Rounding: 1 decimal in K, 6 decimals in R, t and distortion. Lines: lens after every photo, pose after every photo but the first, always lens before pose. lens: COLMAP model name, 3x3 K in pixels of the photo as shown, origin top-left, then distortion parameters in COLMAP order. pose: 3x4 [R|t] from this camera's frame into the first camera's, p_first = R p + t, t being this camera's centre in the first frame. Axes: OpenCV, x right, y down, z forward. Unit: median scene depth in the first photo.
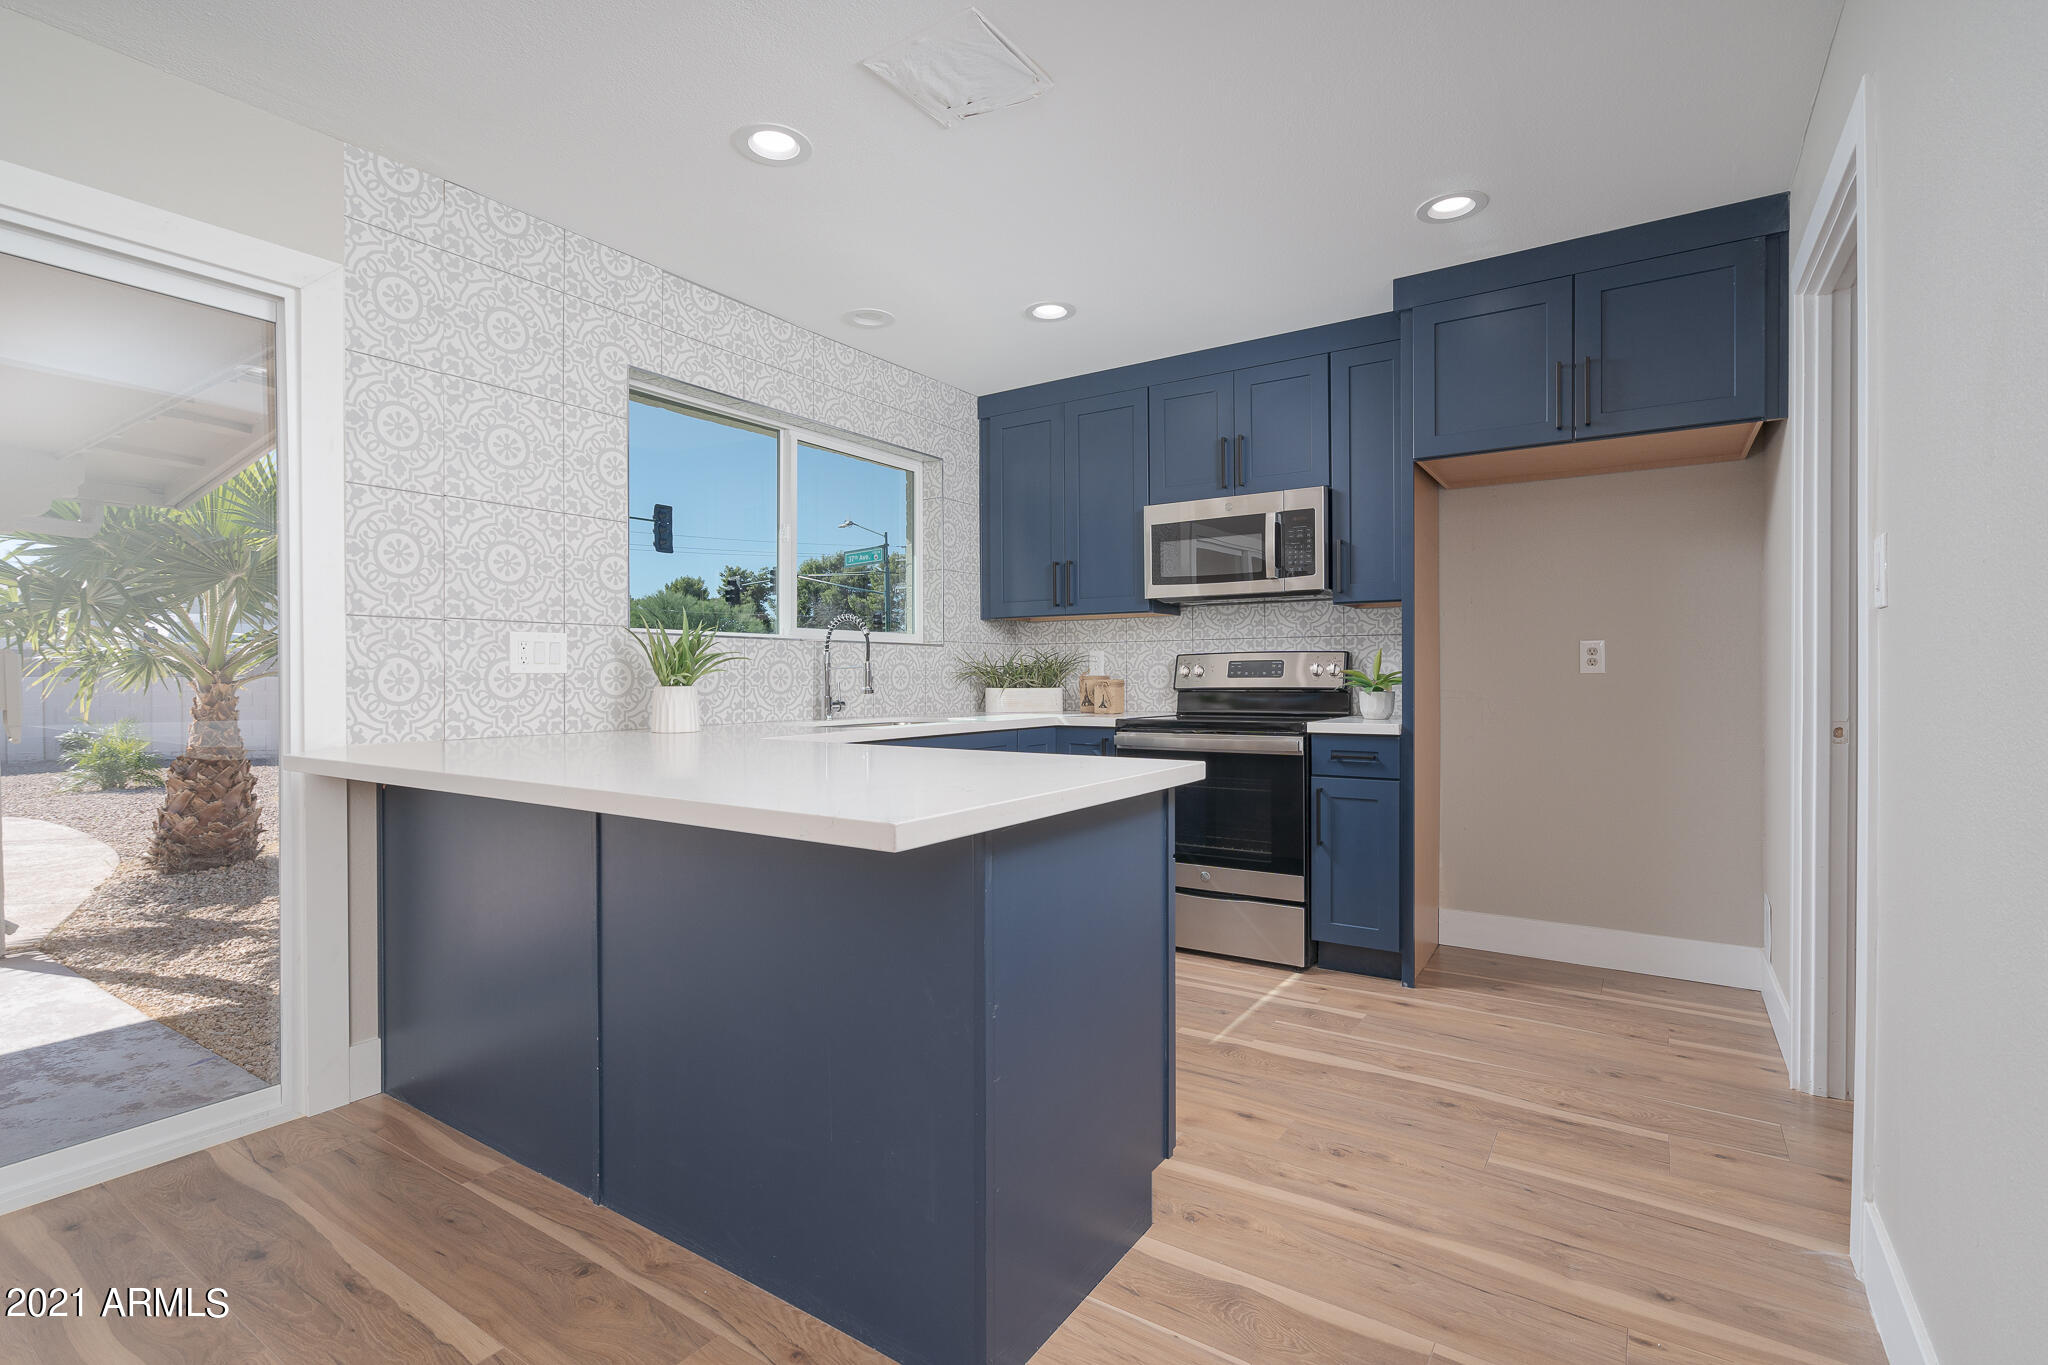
lens RADIAL K [[940.2, 0, 1029.3], [0, 940.2, 681.8], [0, 0, 1]] dist [-0.008094, 0.001780]
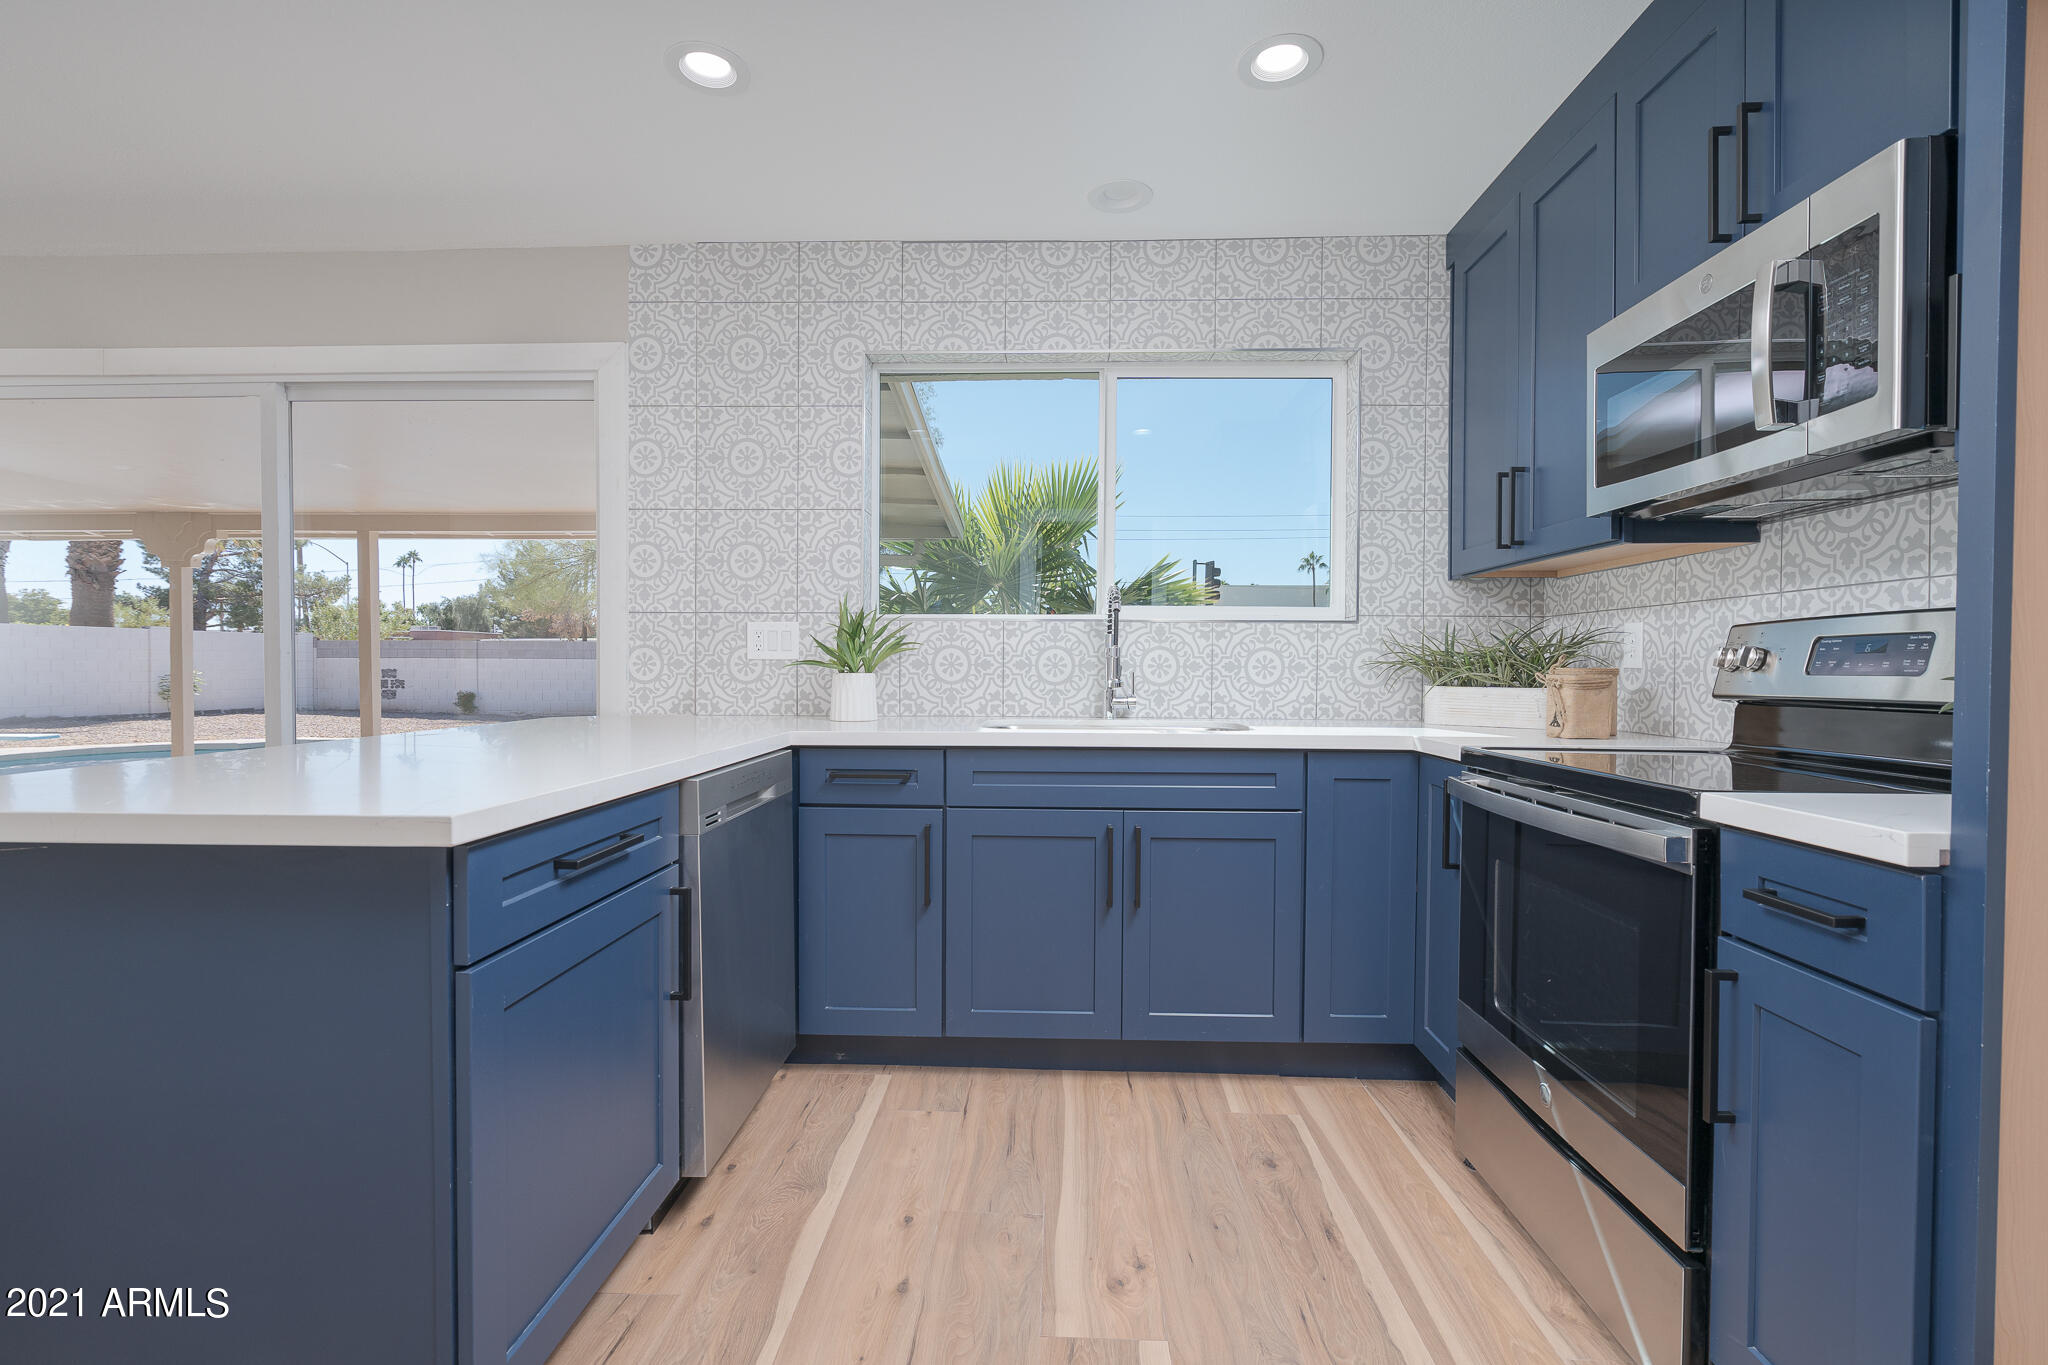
lens RADIAL K [[940.2, 0, 1029.3], [0, 940.2, 681.8], [0, 0, 1]] dist [-0.008094, 0.001780]
pose [[0.524880, 0.021440, -0.850906, 0.470648], [-0.012748, 0.999769, 0.017328, -0.004637], [0.851081, 0.001752, 0.525032, 0.560516]]
